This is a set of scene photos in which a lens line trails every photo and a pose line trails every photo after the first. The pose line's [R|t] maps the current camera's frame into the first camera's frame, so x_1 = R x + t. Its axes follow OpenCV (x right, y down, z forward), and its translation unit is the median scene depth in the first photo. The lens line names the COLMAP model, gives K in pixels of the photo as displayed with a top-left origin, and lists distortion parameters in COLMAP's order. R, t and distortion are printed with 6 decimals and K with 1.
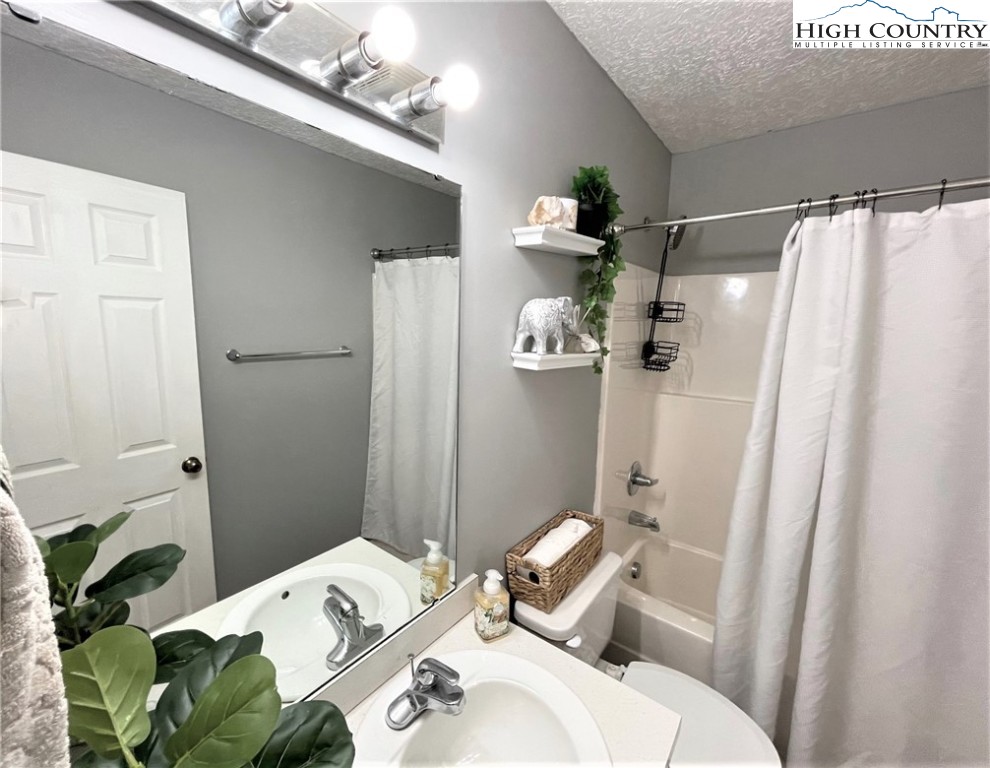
lens RADIAL K [[417.5, 0, 476.3], [0, 417.5, 383.2], [0, 0, 1]] dist [-0.000752, 0.000027]
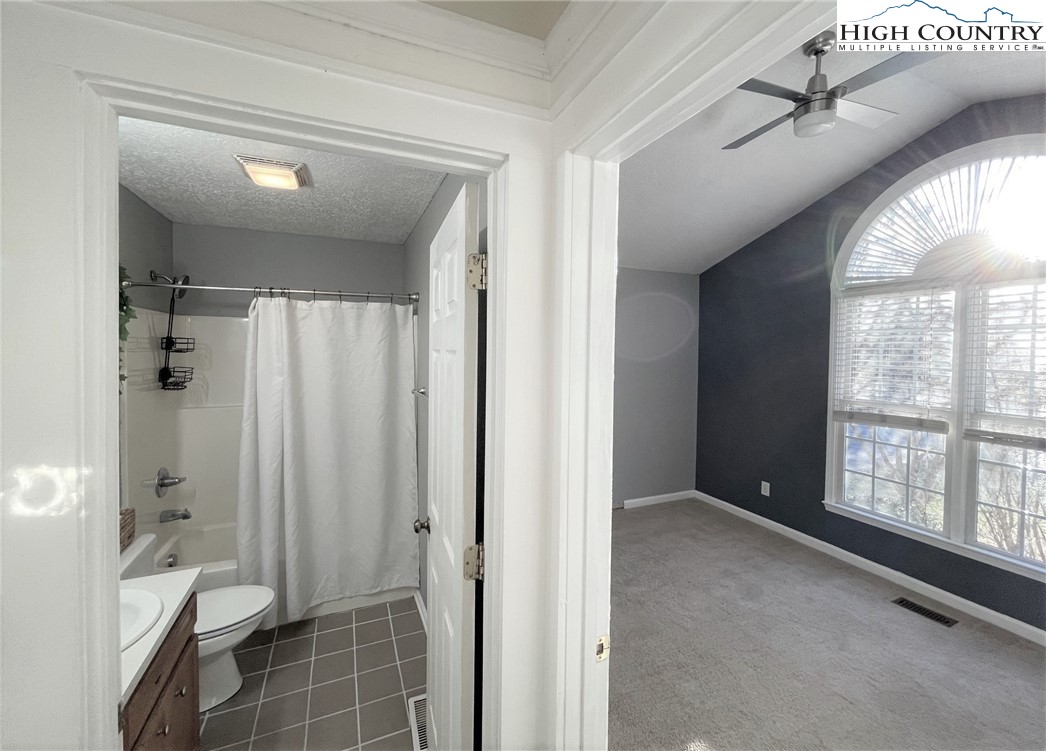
lens RADIAL K [[419.2, 0, 514.8], [0, 419.2, 360.3], [0, 0, 1]] dist [0.000832, 0.000002]
pose [[0.477613, -0.036460, 0.877813, -0.278560], [0.126211, 0.991623, -0.027484, 0.067128], [-0.869458, 0.123916, 0.478214, -0.763910]]
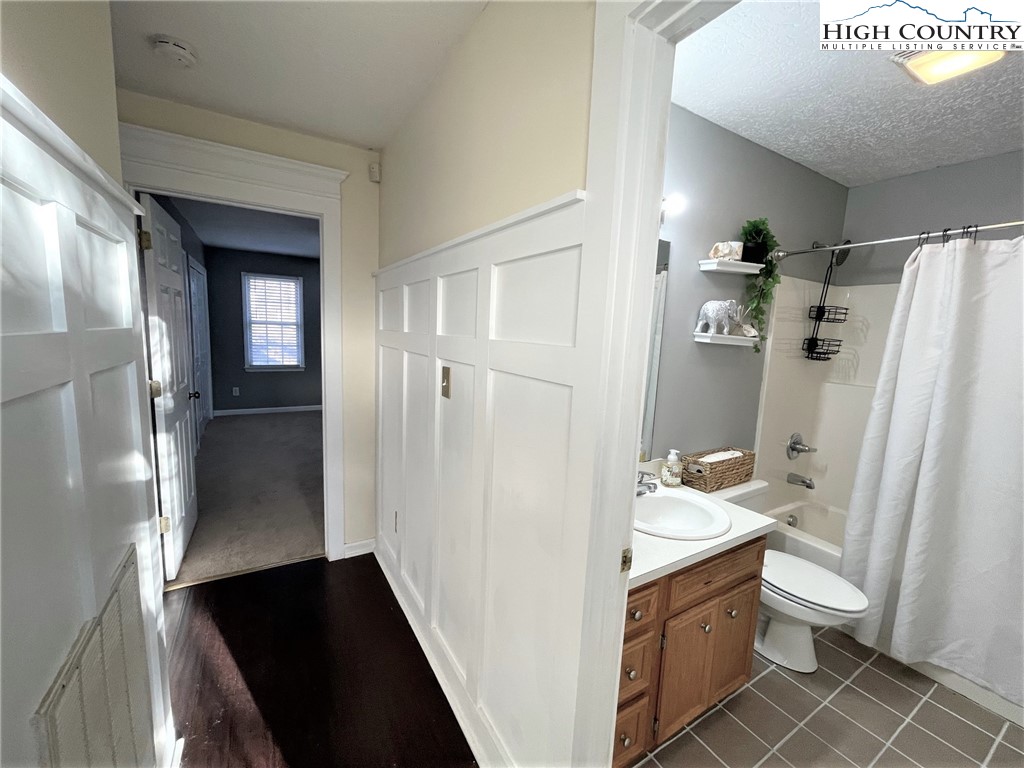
lens RADIAL K [[410.2, 0, 512.0], [0, 410.2, 384.0], [0, 0, 1]] dist [-0.002409, -0.000423]
pose [[0.939582, 0.066573, -0.335789, -0.032125], [-0.074843, 0.997126, -0.011732, 0.185588], [0.334043, 0.036155, 0.941864, -0.713900]]
